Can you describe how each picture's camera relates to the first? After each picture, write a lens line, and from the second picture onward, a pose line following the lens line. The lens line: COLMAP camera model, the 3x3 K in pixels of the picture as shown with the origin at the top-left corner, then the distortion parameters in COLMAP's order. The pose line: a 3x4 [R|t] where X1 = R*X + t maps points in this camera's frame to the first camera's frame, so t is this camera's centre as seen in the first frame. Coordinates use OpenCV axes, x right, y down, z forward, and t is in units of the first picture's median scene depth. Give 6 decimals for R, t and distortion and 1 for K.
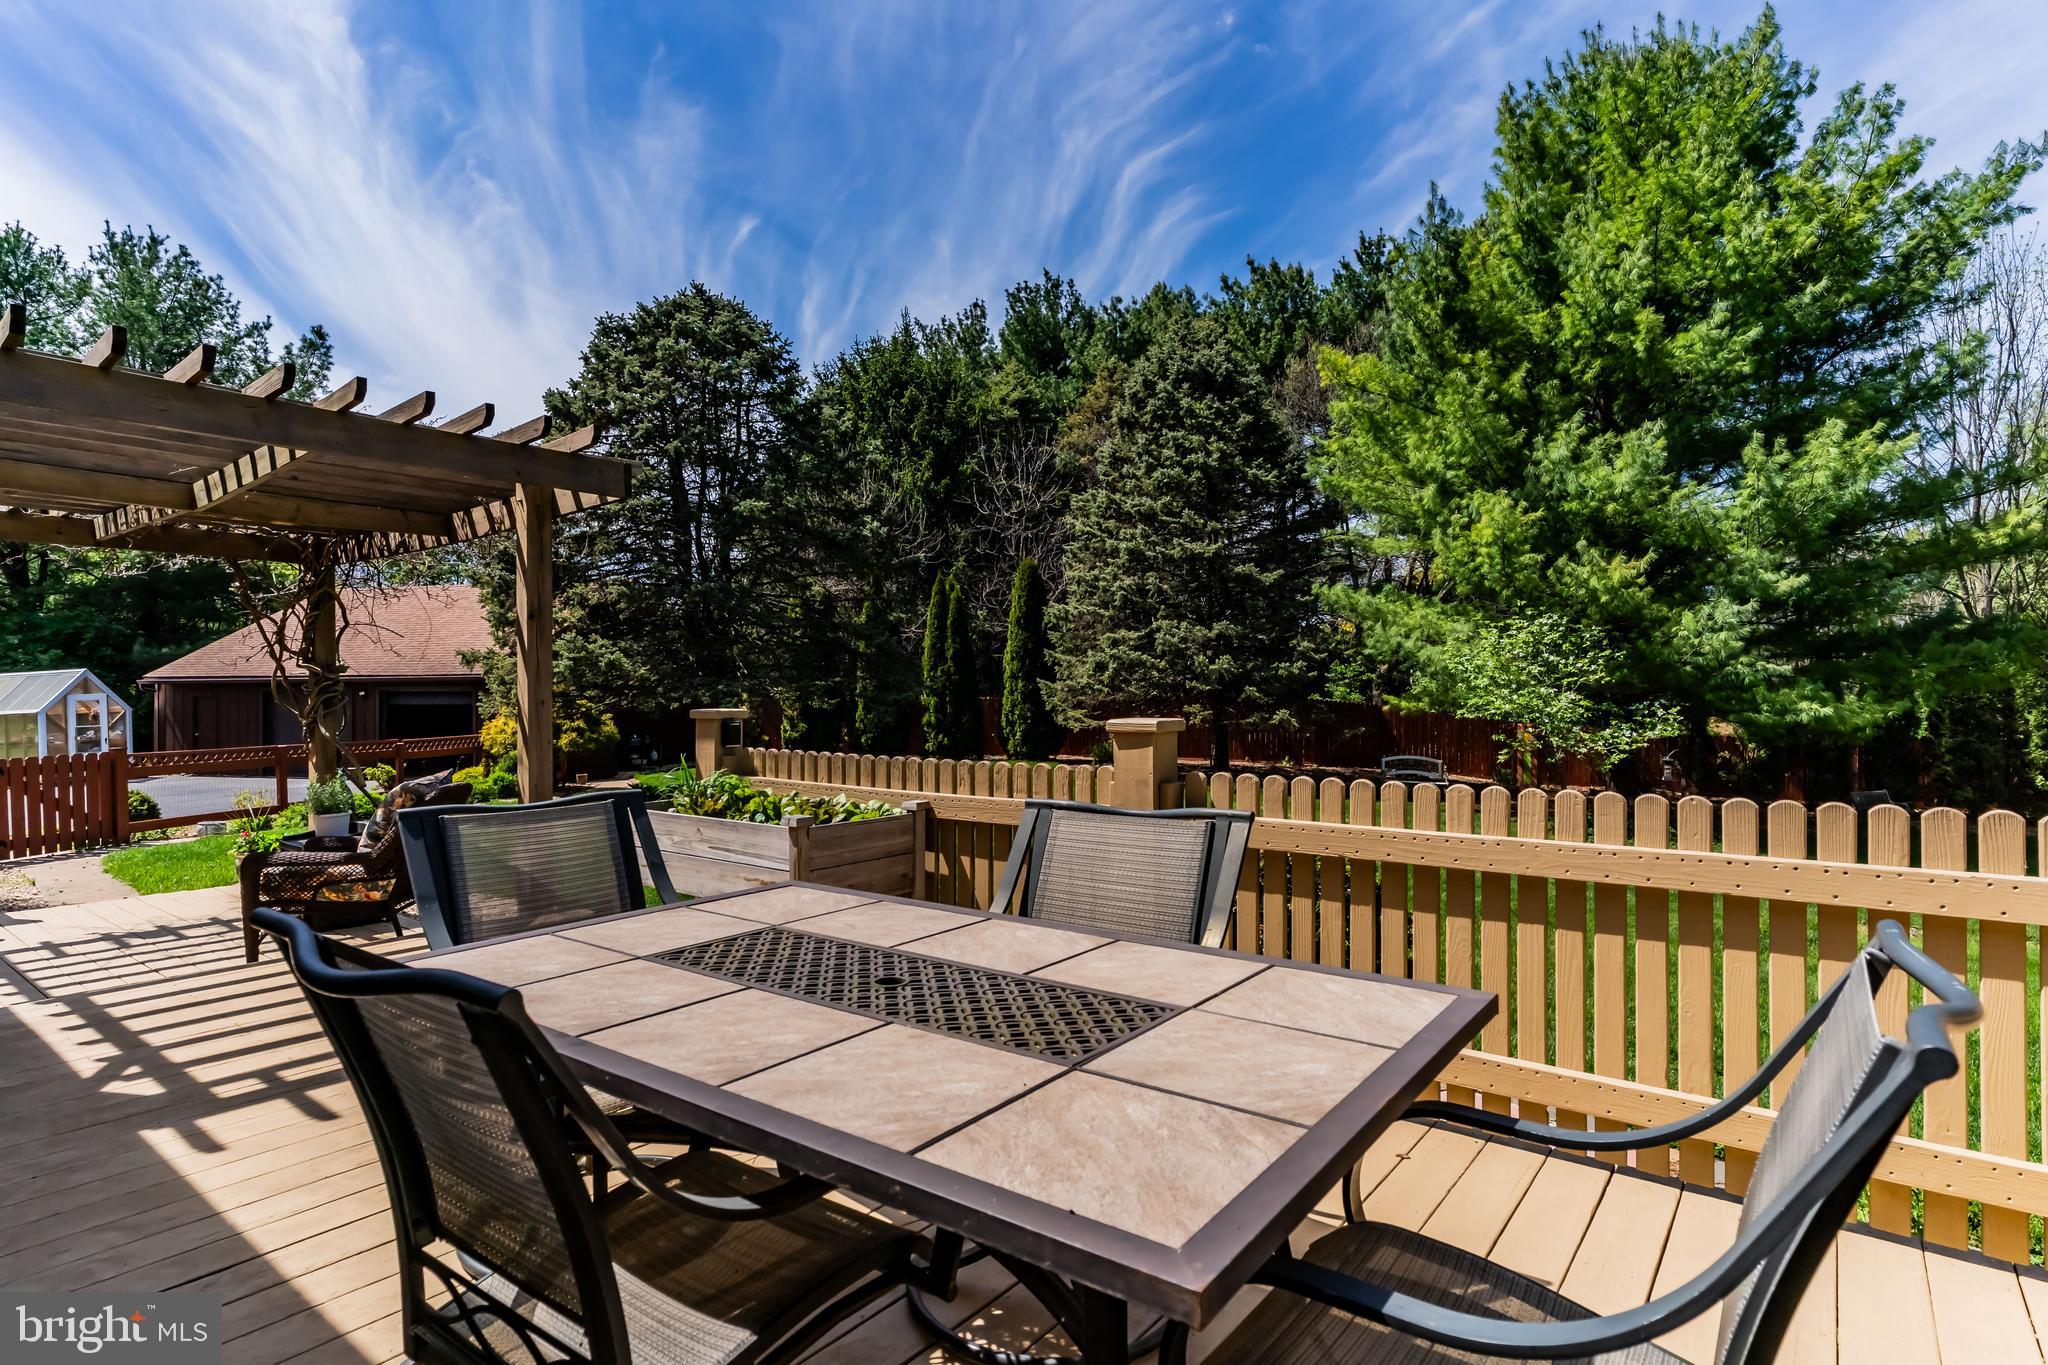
lens RADIAL K [[1055.7, 0, 1018.0], [0, 1055.7, 679.9], [0, 0, 1]] dist [-0.000100, 0.000864]
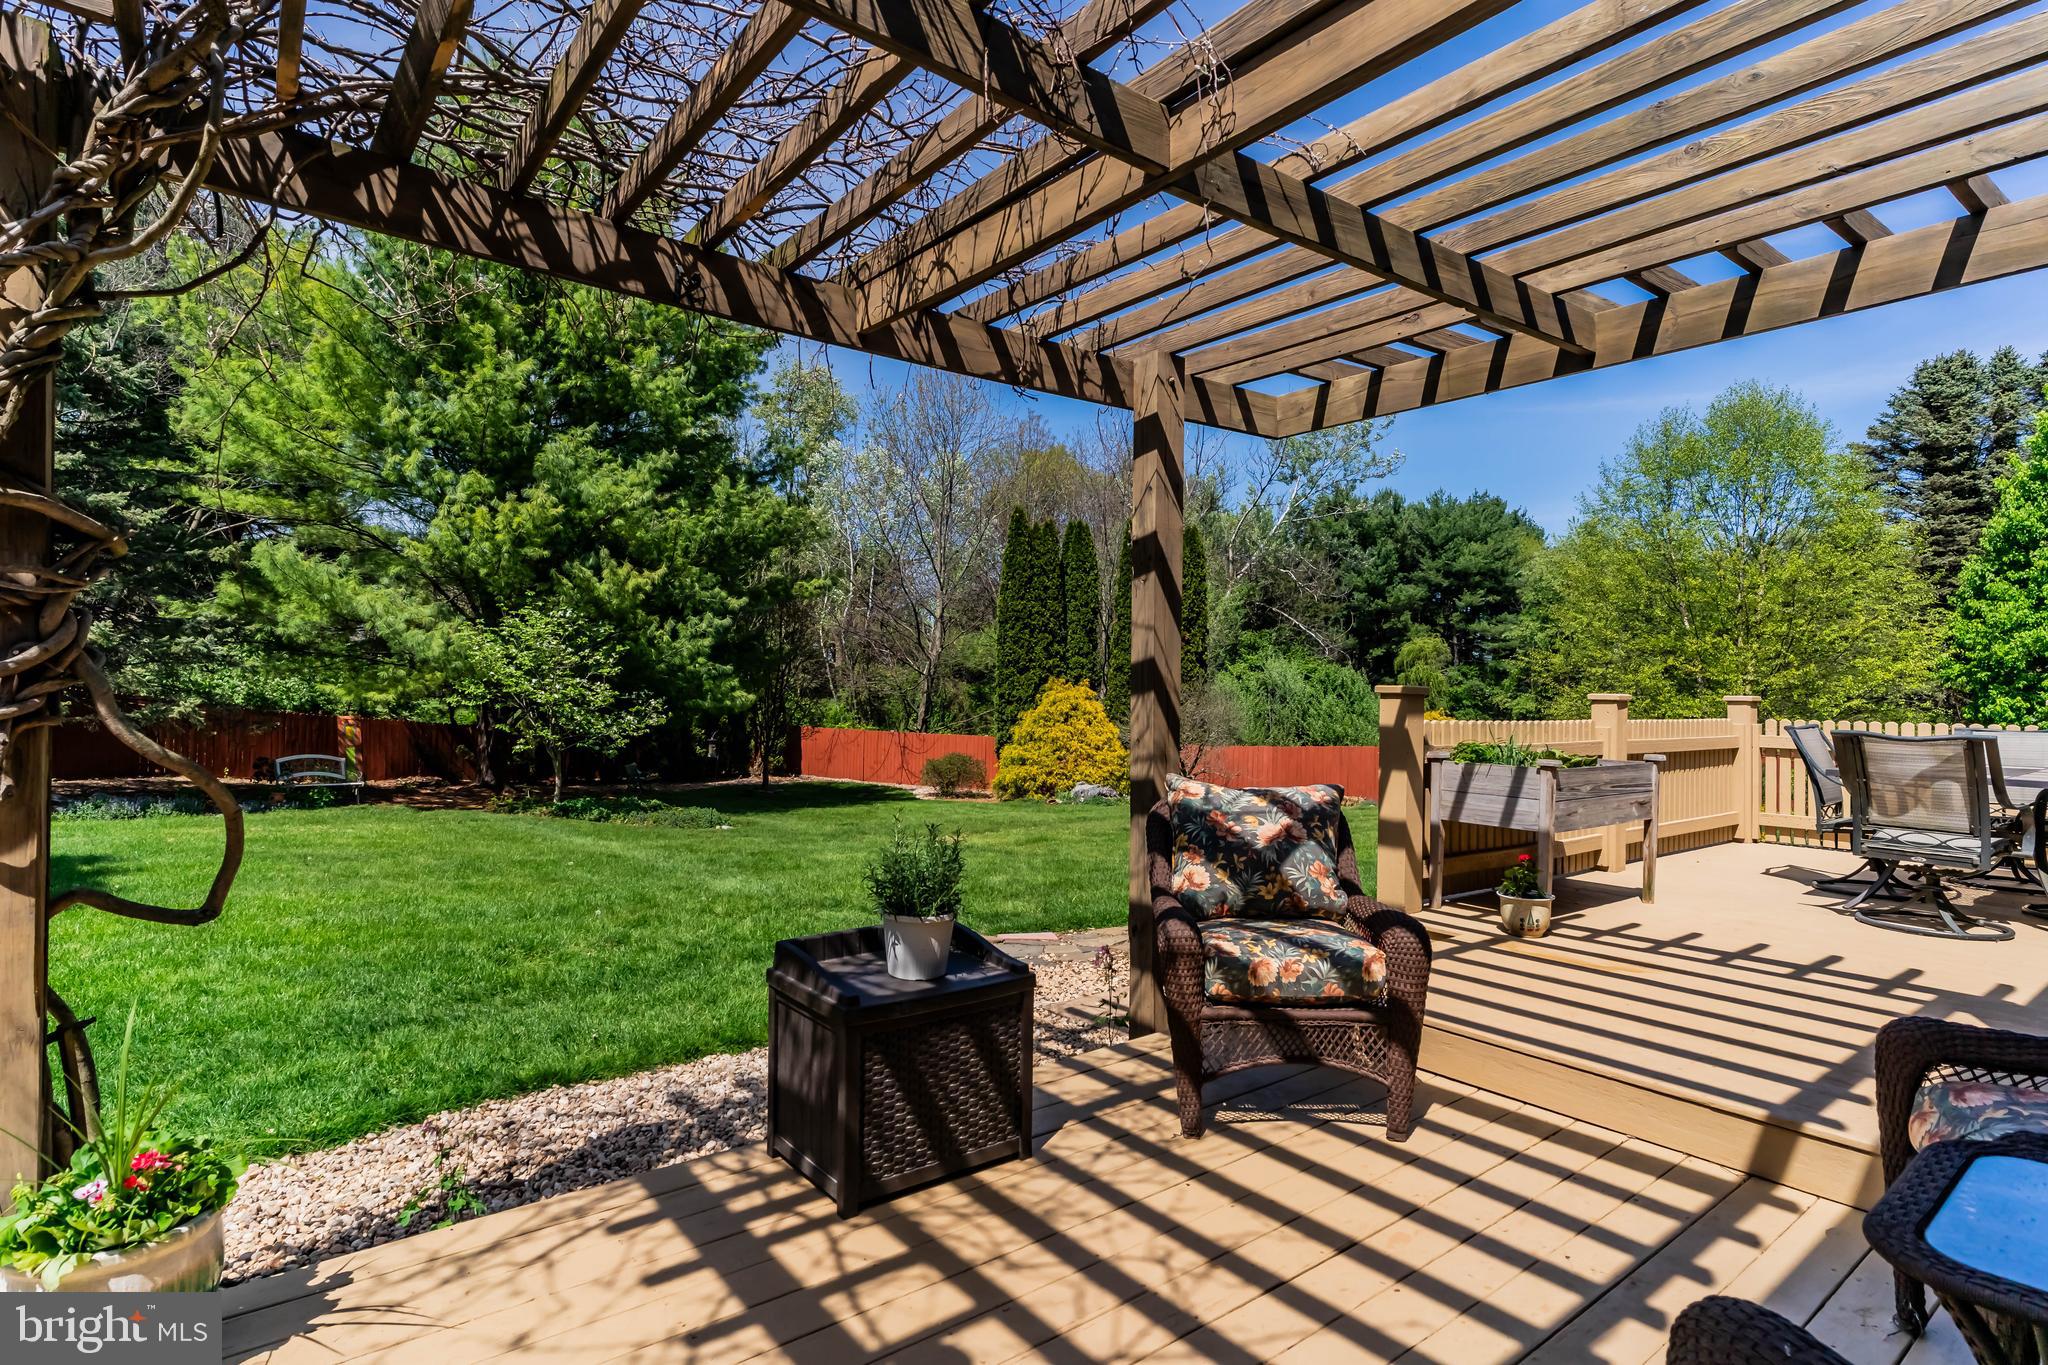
lens RADIAL K [[1055.7, 0, 1018.0], [0, 1055.7, 679.9], [0, 0, 1]] dist [-0.000100, 0.000864]
pose [[0.242463, 0.004315, 0.970151, -0.421888], [-0.017032, 0.999855, -0.000191, 0.001399], [-0.970011, -0.016477, 0.242501, 0.334236]]
